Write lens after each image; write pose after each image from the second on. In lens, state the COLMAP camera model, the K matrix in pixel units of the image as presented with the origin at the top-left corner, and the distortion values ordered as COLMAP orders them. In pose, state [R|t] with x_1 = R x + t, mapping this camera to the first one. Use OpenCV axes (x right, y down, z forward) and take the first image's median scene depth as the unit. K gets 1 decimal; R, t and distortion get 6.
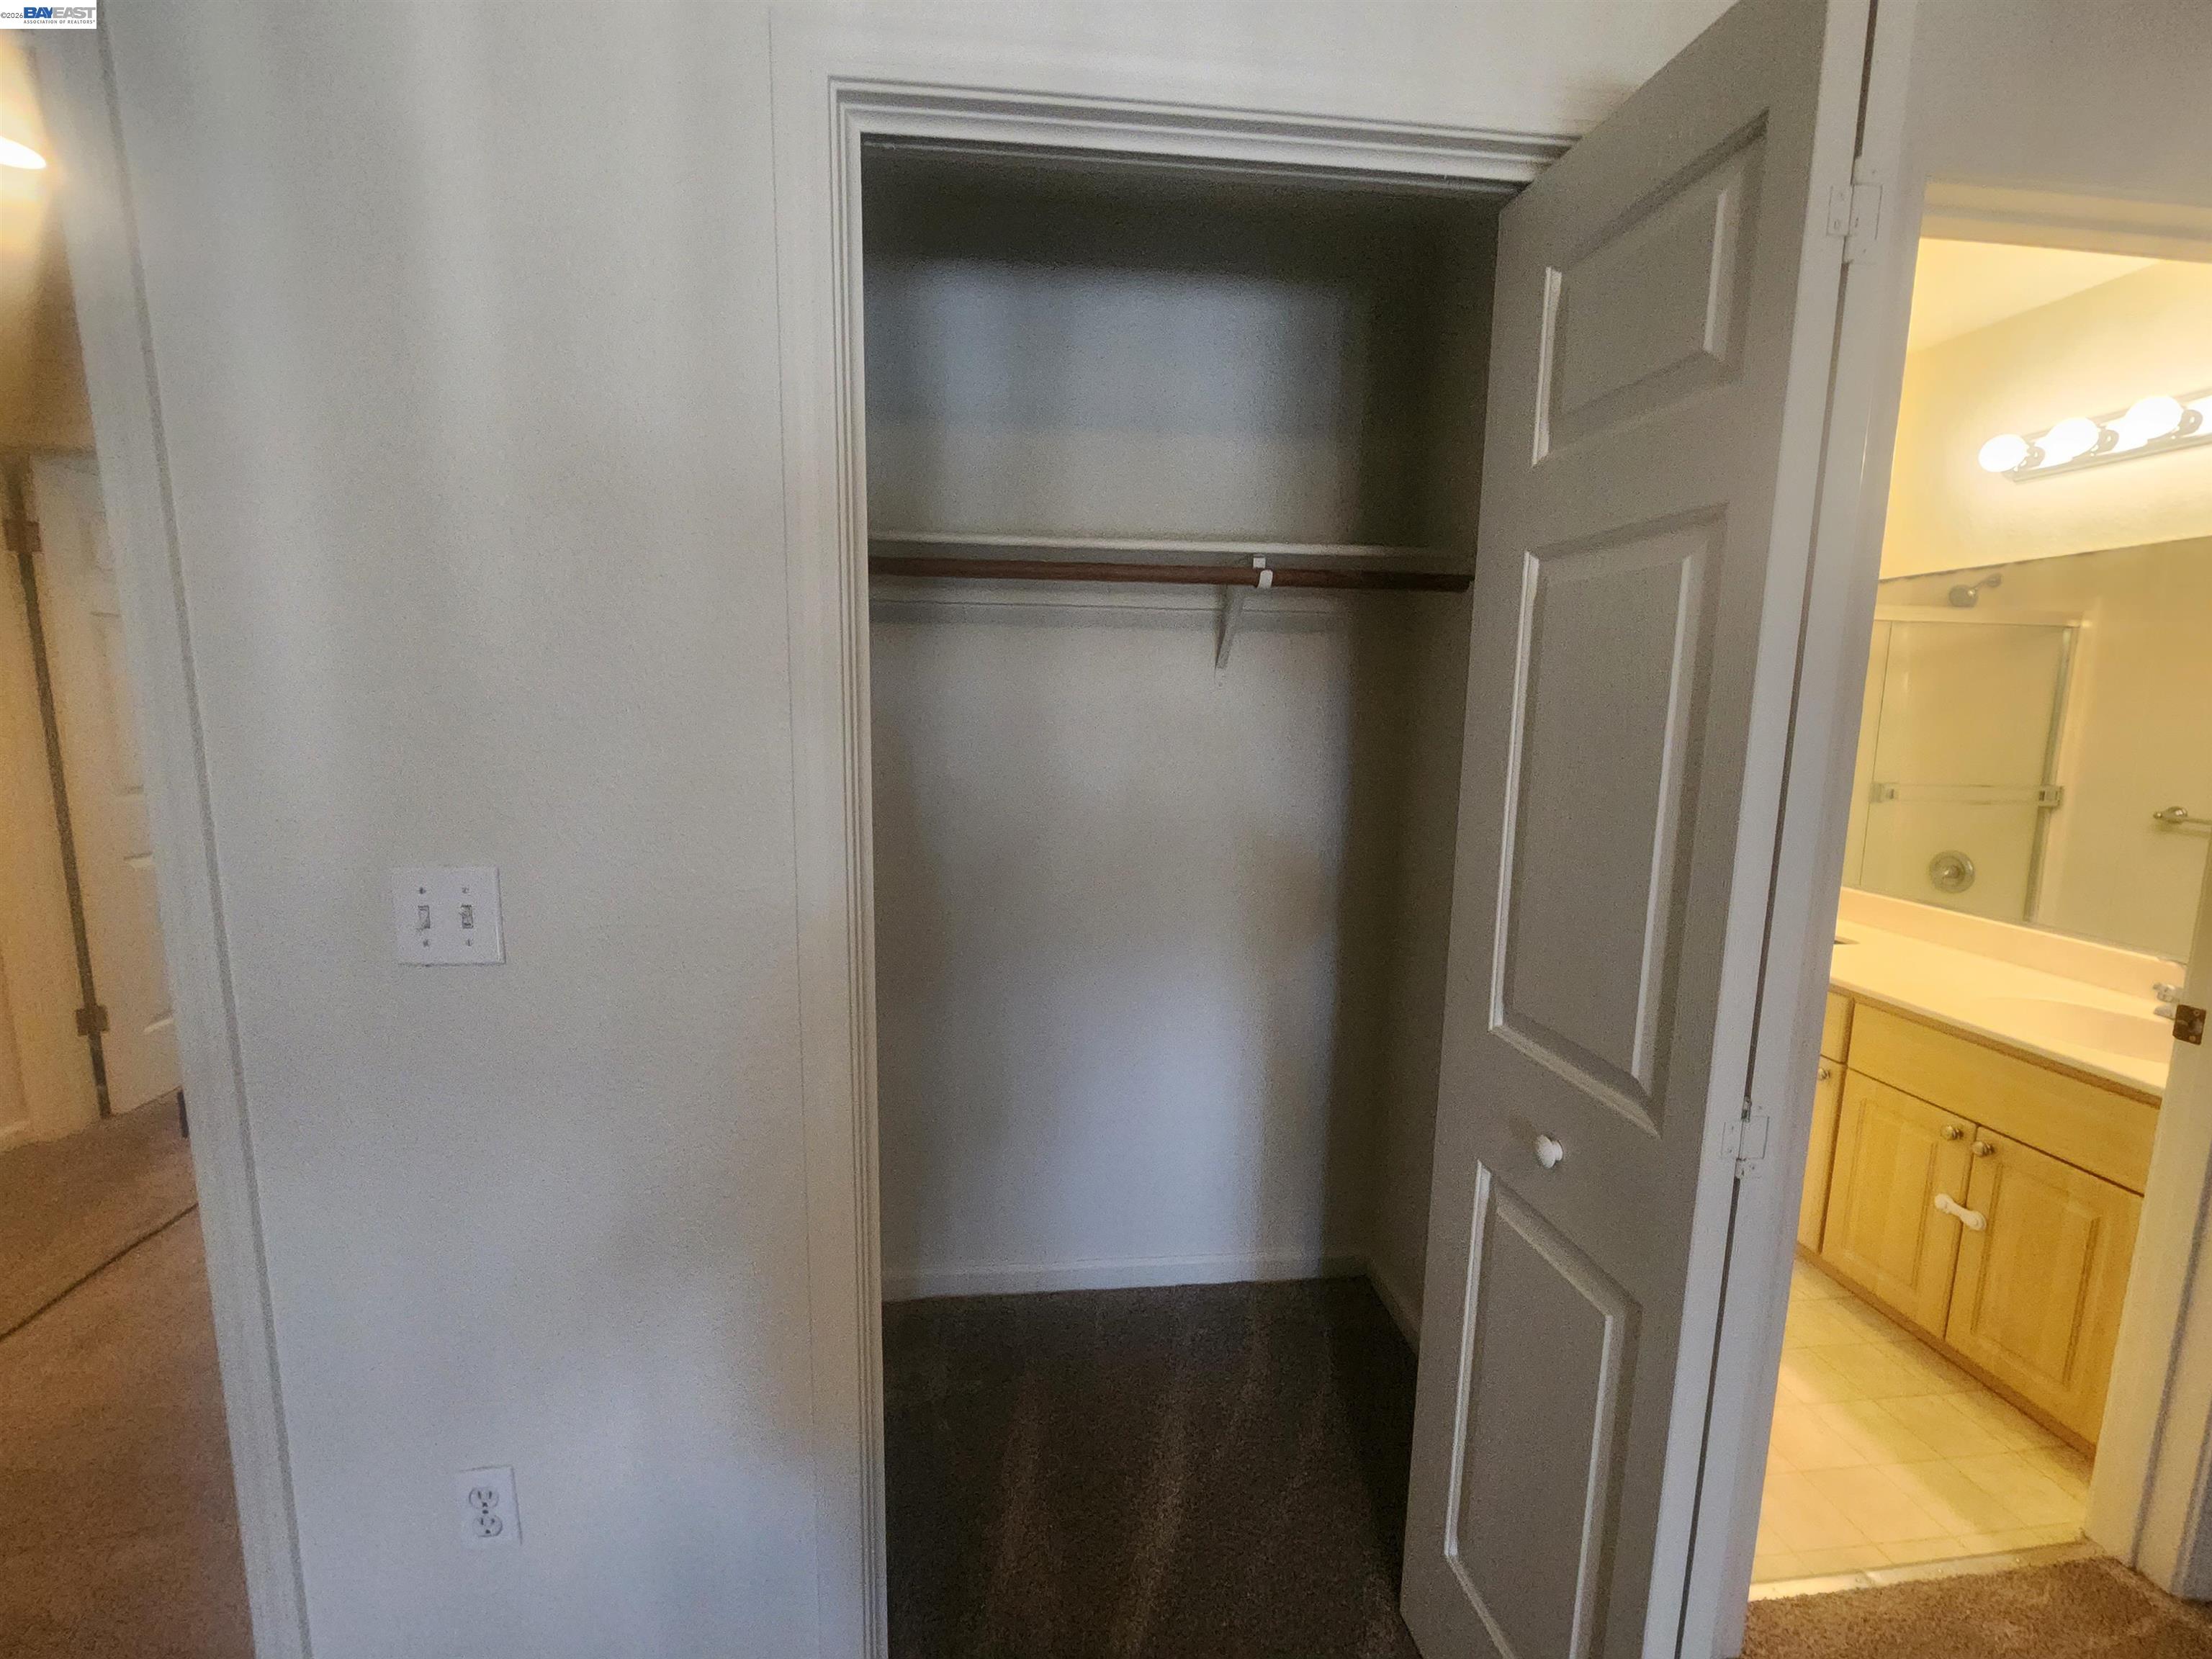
lens RADIAL K [[909.8, 0, 1099.3], [0, 909.8, 808.3], [0, 0, 1]] dist [-0.001803, -0.001242]
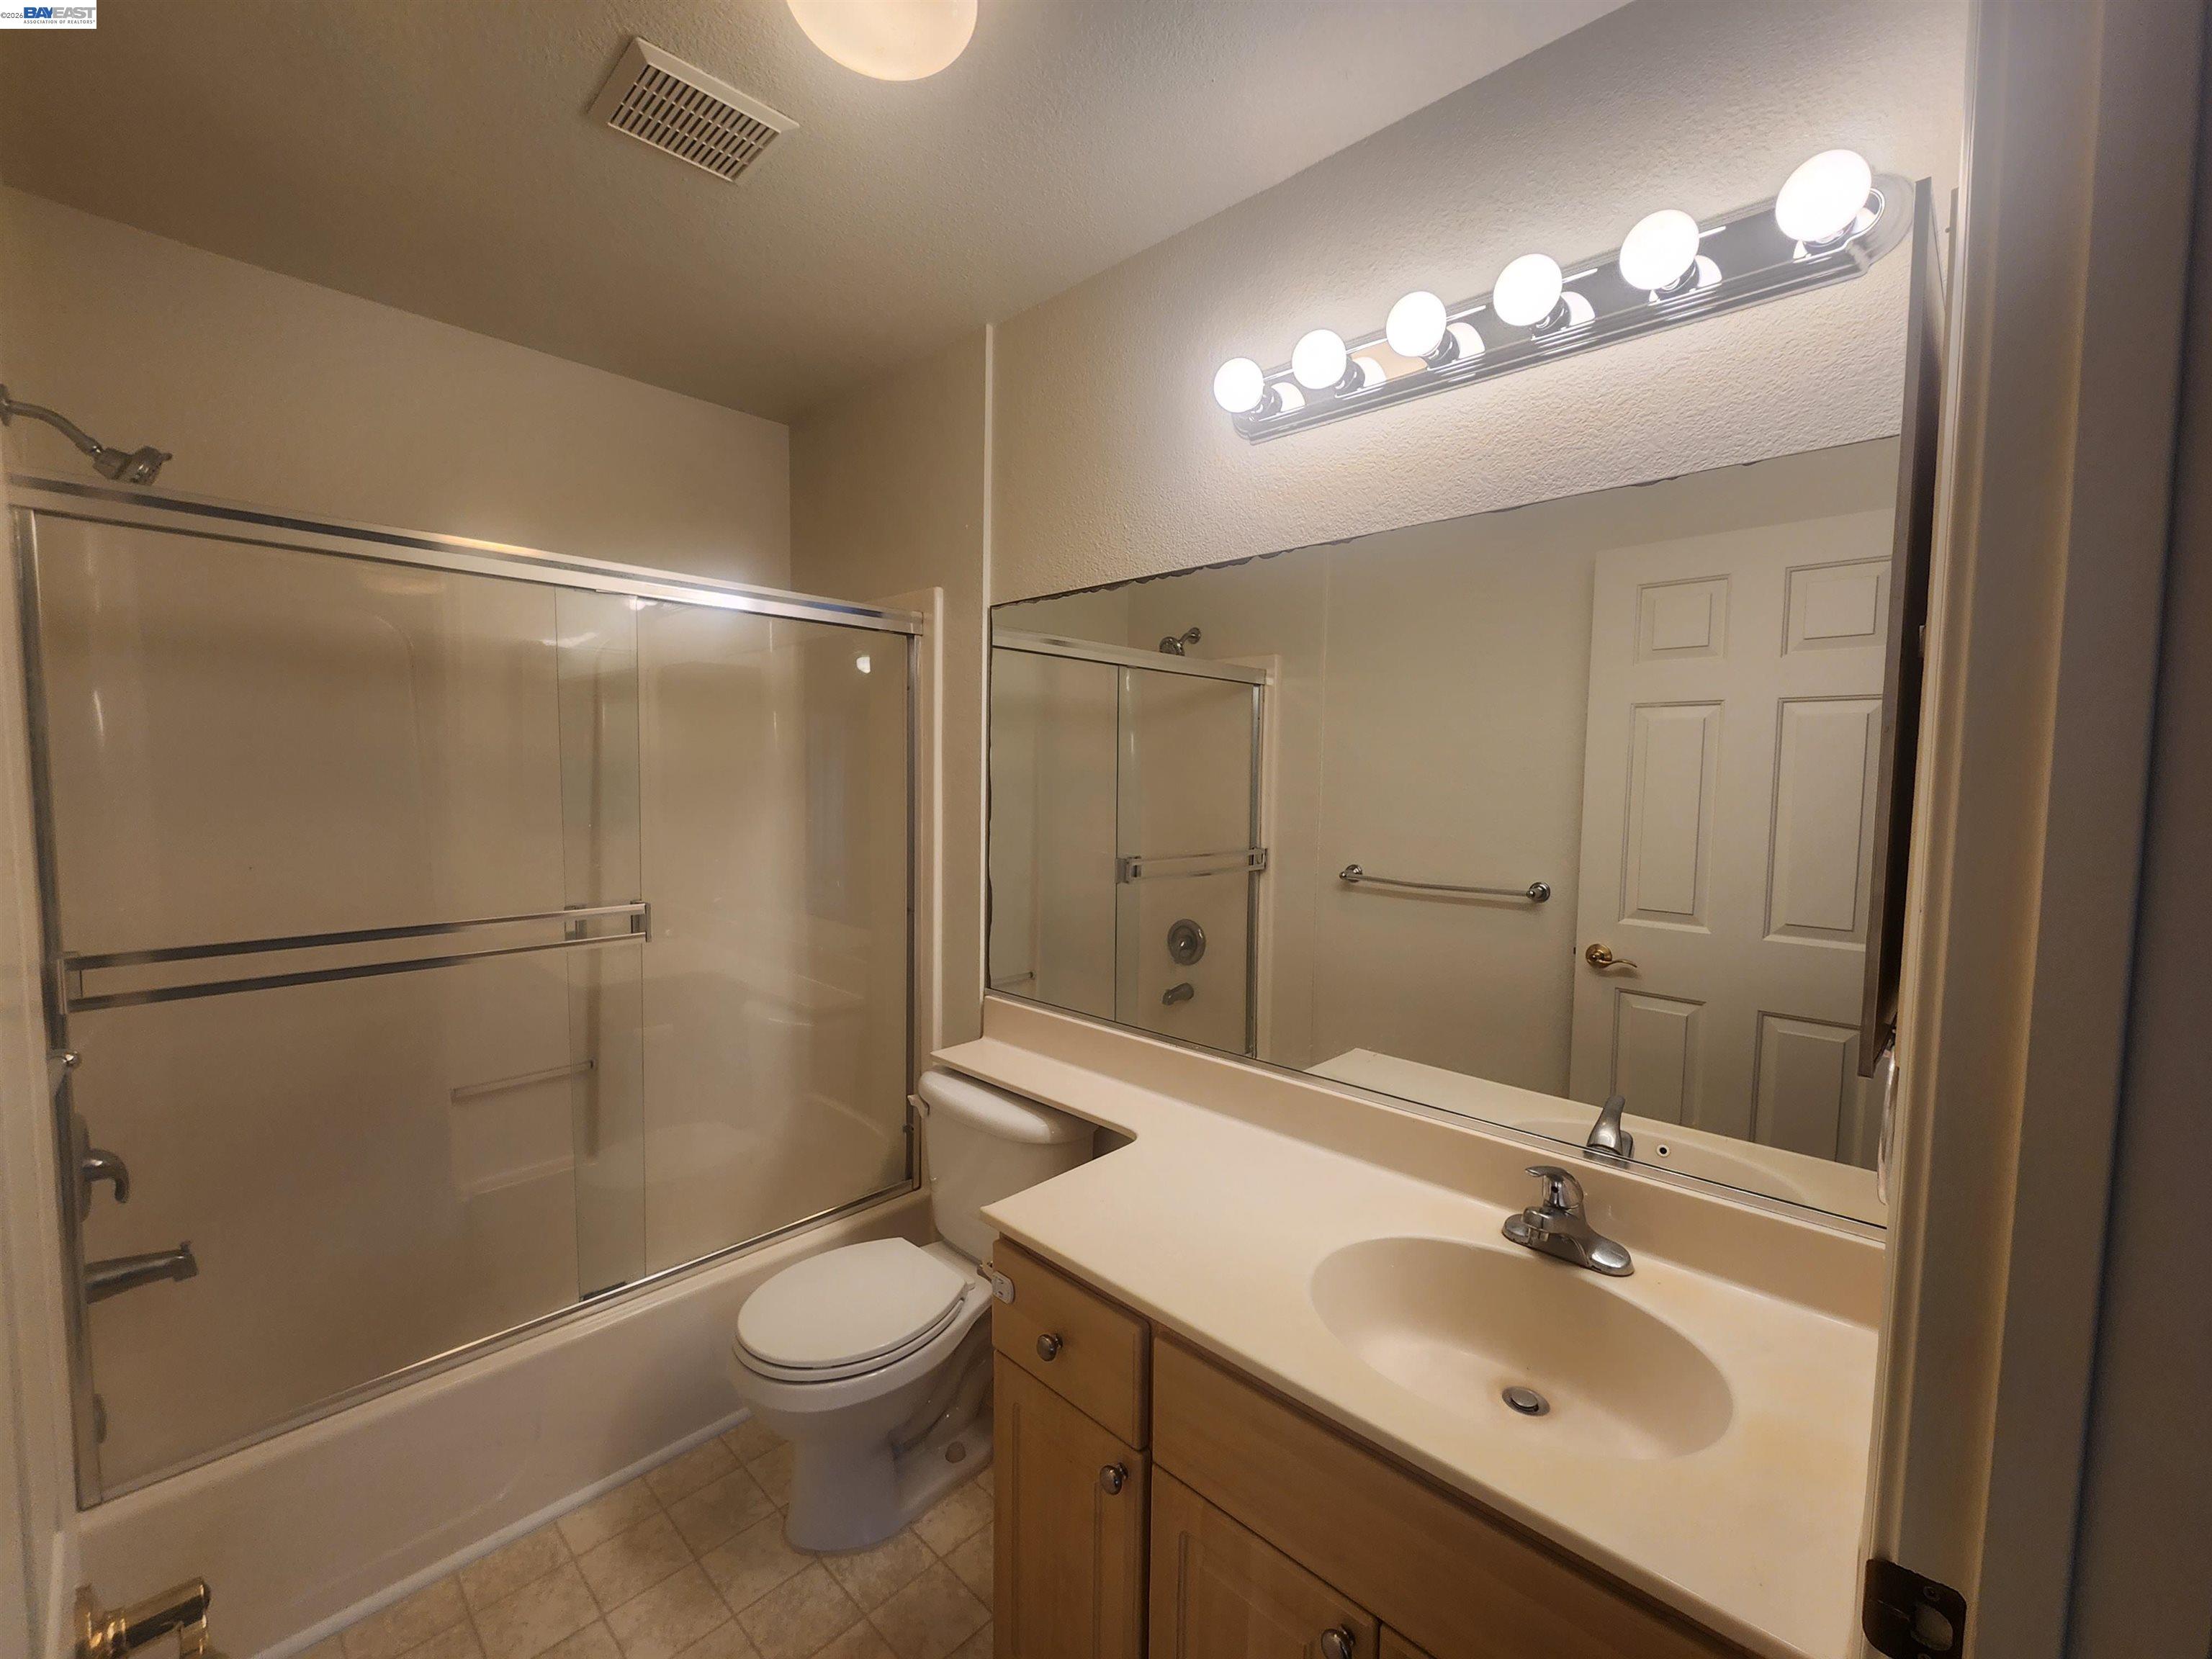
lens RADIAL K [[909.8, 0, 1109.9], [0, 909.8, 834.5], [0, 0, 1]] dist [-0.001803, -0.001242]
pose [[0.754237, -0.055290, 0.654271, 0.308915], [0.085607, 0.996223, -0.014500, -0.040072], [-0.650998, 0.066947, 0.756121, 0.380939]]
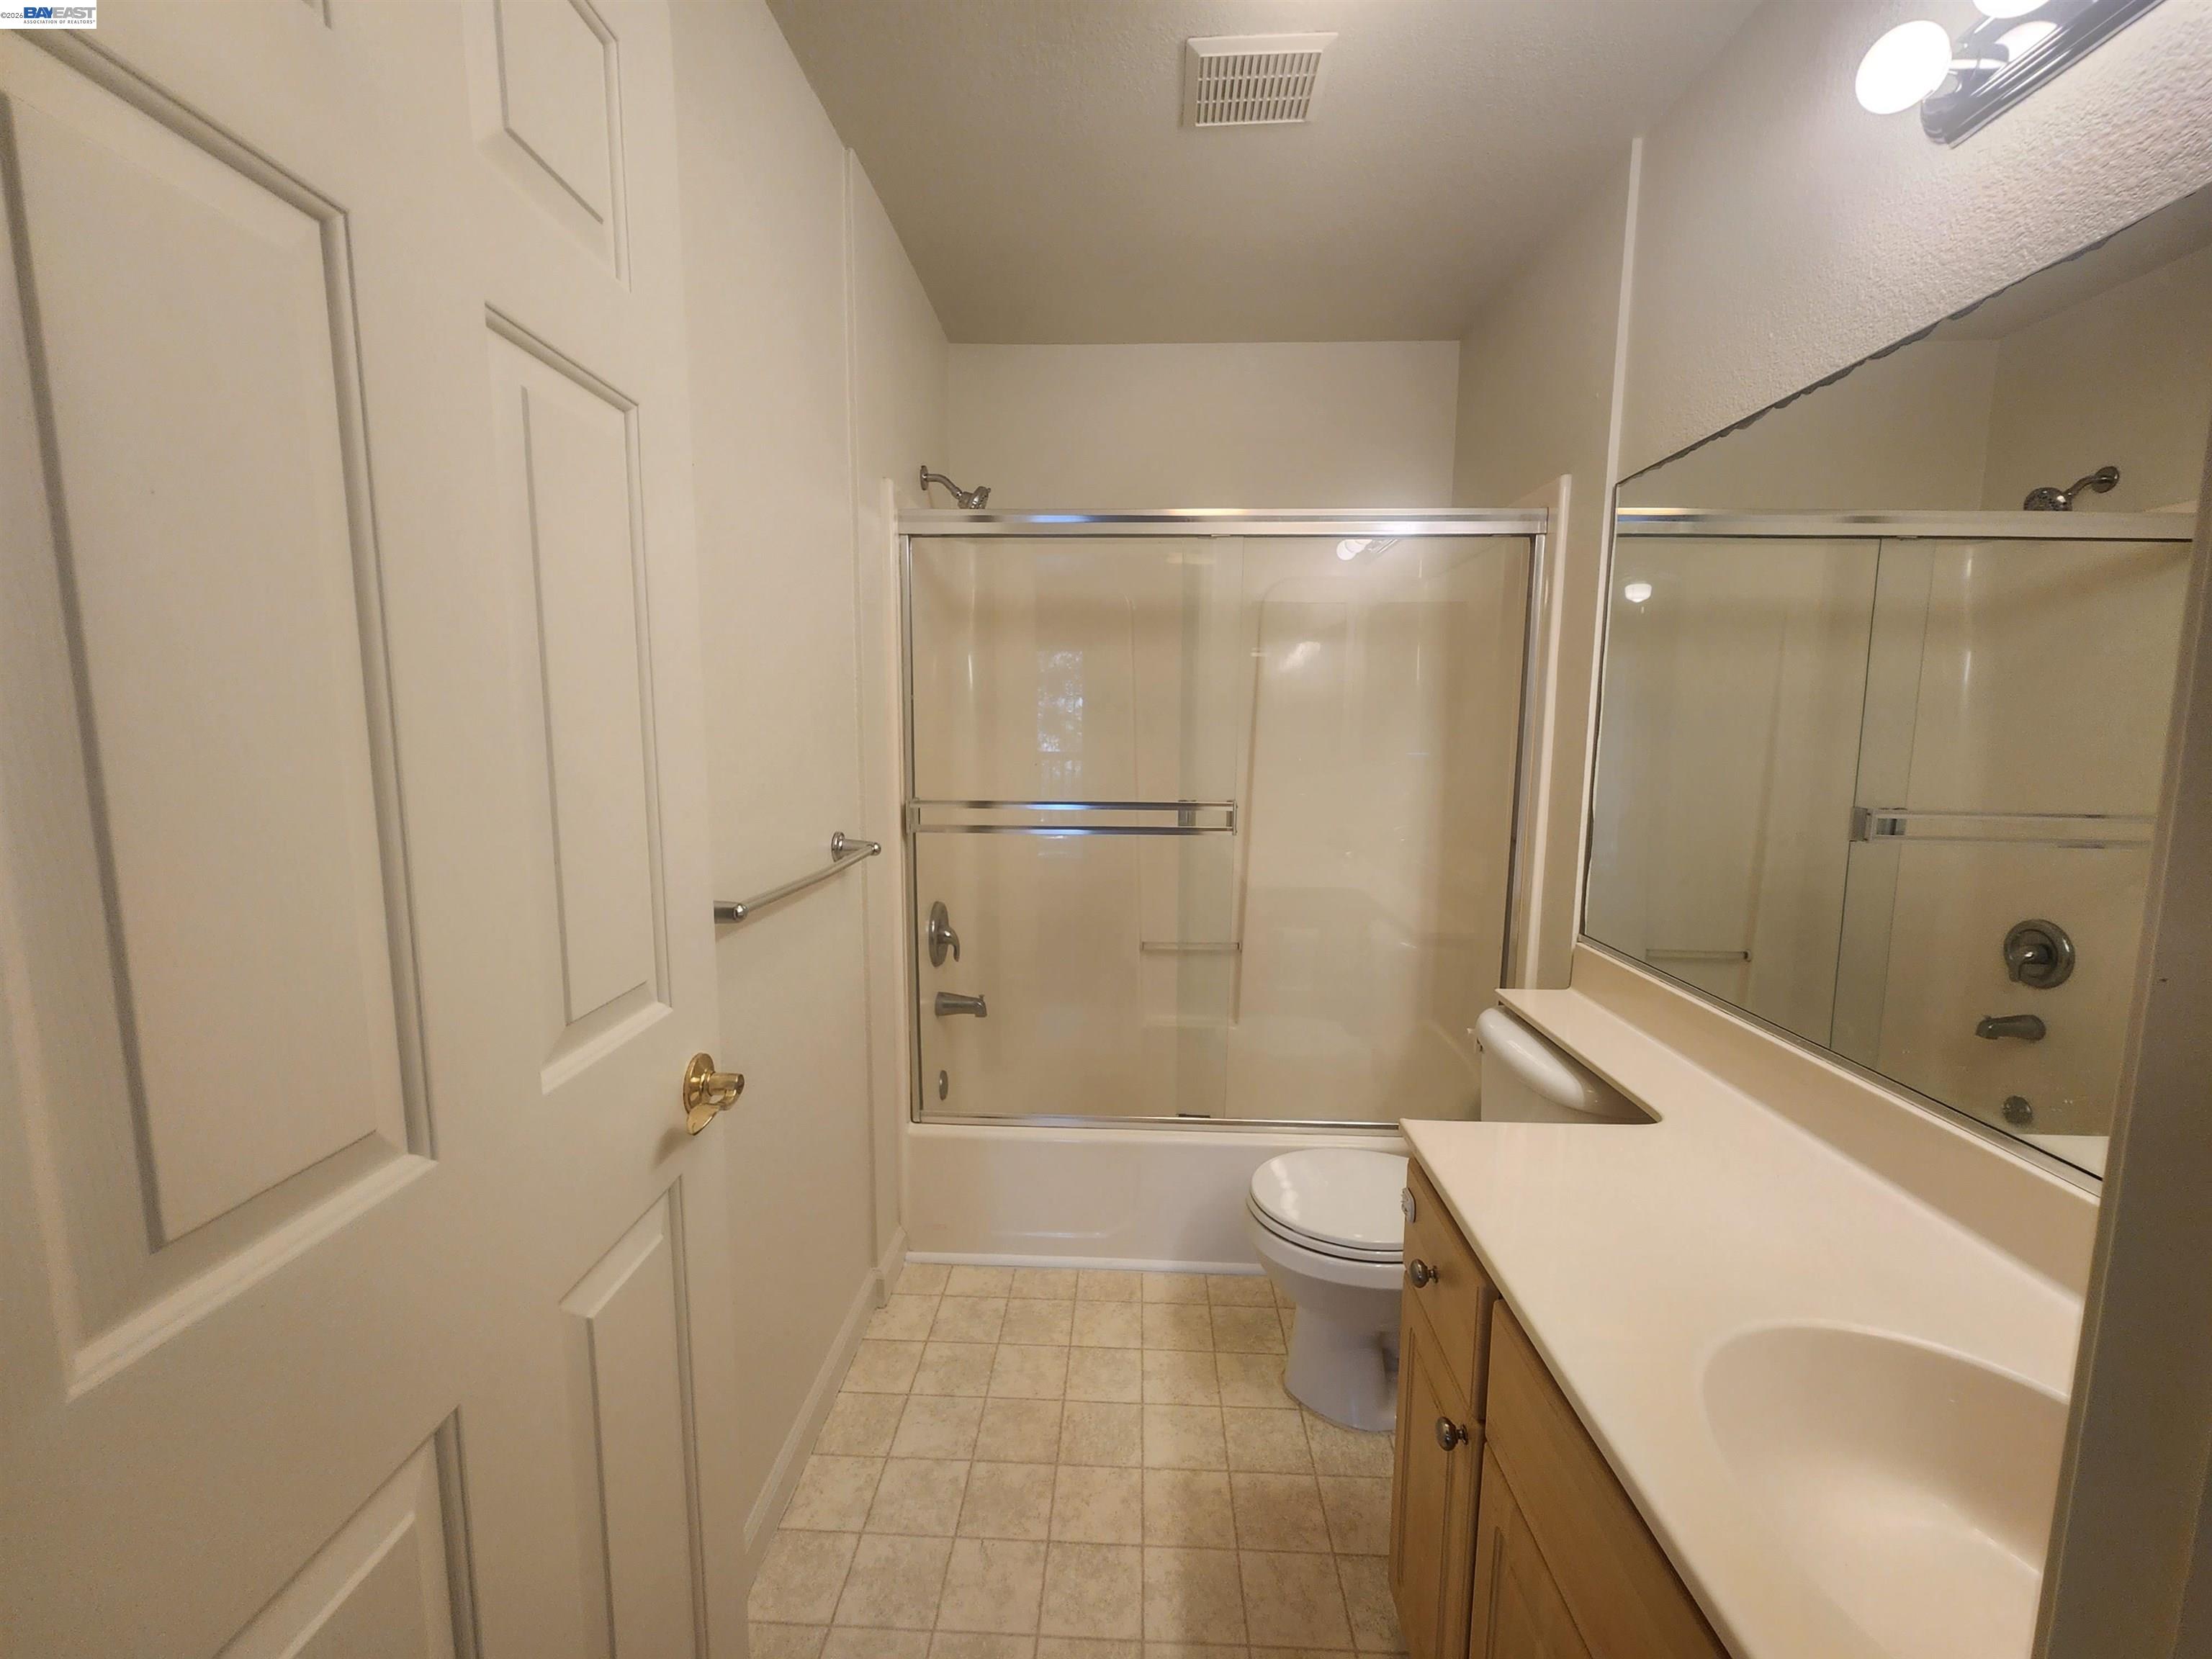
lens RADIAL K [[909.8, 0, 1081.9], [0, 909.8, 832.4], [0, 0, 1]] dist [-0.001803, -0.001242]
pose [[0.989201, 0.005929, -0.146443, 0.438060], [-0.006816, 0.999961, -0.005551, -0.005749], [0.146404, 0.006490, 0.989204, 0.331819]]
